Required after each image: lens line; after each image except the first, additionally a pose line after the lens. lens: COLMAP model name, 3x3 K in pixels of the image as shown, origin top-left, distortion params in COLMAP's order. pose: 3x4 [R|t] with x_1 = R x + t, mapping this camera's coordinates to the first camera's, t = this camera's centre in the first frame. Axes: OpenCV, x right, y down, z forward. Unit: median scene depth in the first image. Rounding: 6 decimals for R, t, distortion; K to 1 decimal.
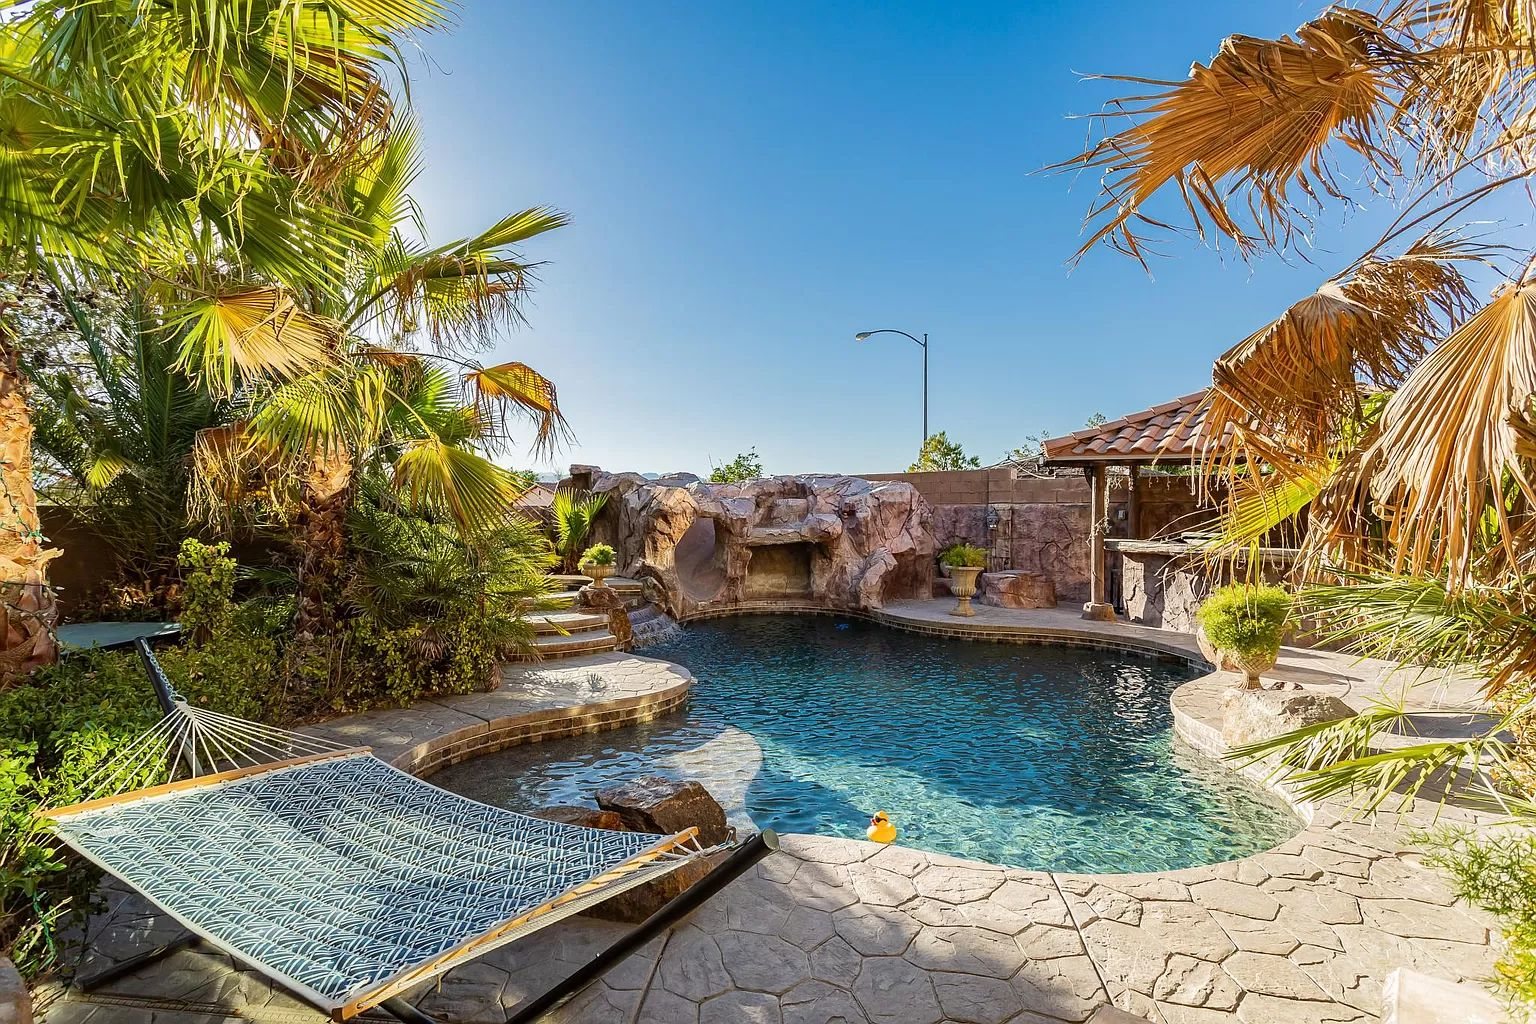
lens RADIAL K [[727.4, 0, 768.0], [0, 727.4, 512.0], [0, 0, 1]] dist [-0.000603, 0.000043]
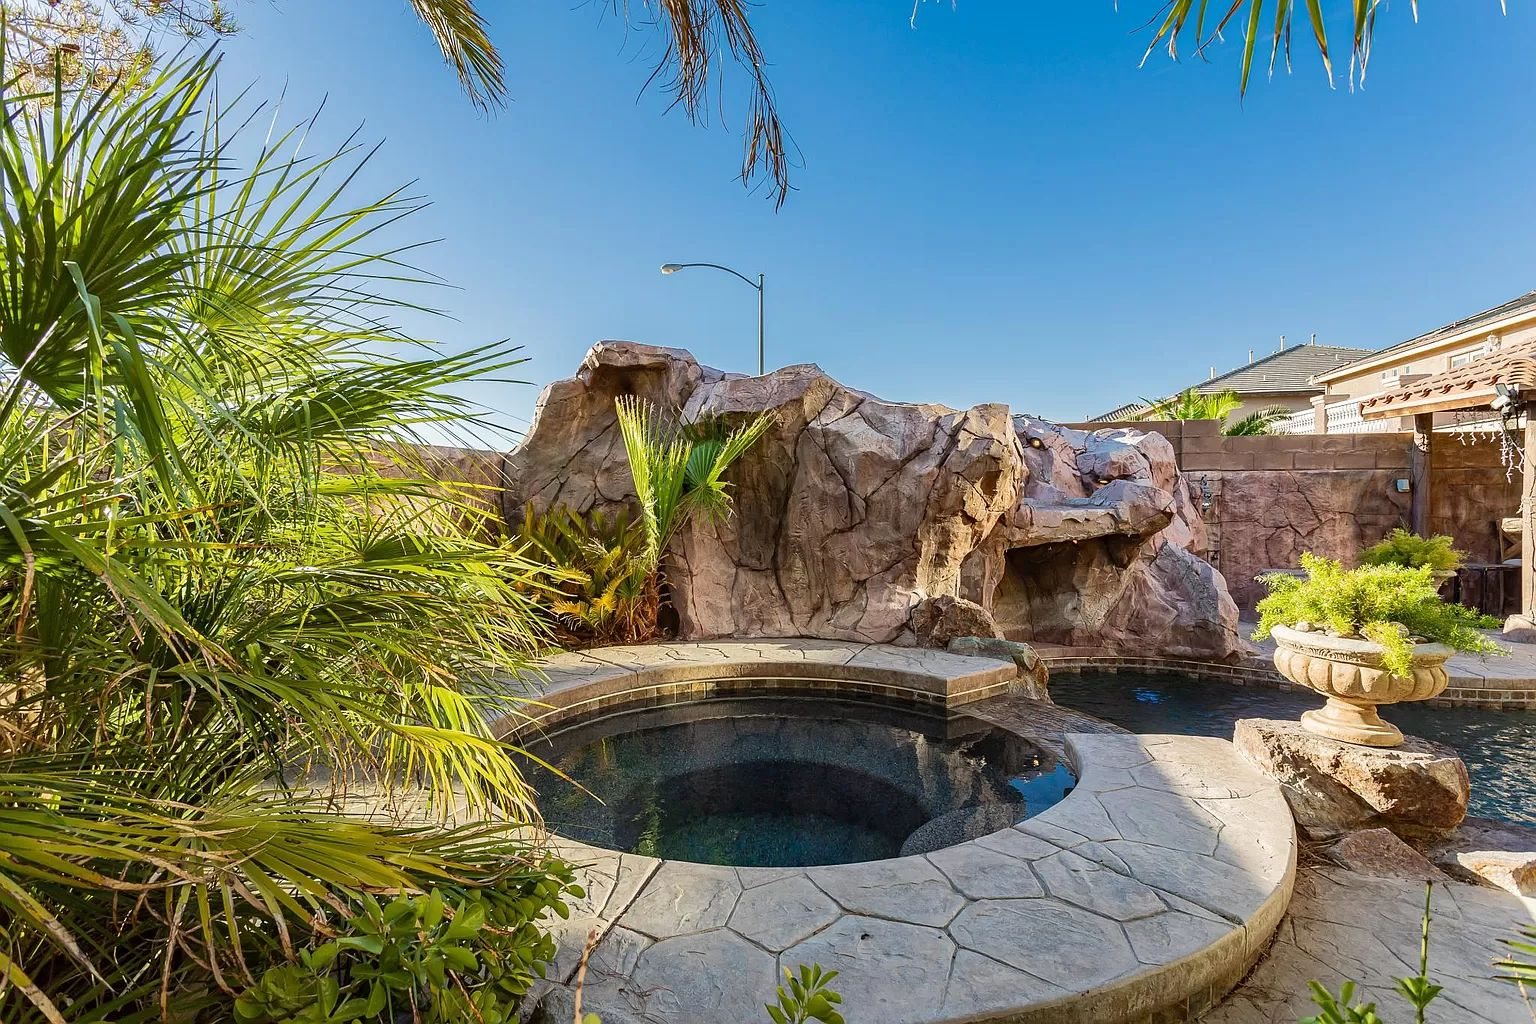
lens RADIAL K [[727.4, 0, 768.0], [0, 727.4, 512.0], [0, 0, 1]] dist [-0.000603, 0.000043]
pose [[0.868766, -0.008797, 0.495144, -0.393766], [0.003360, 0.999924, 0.011870, 0.018429], [-0.495211, -0.008649, 0.868730, 0.658114]]
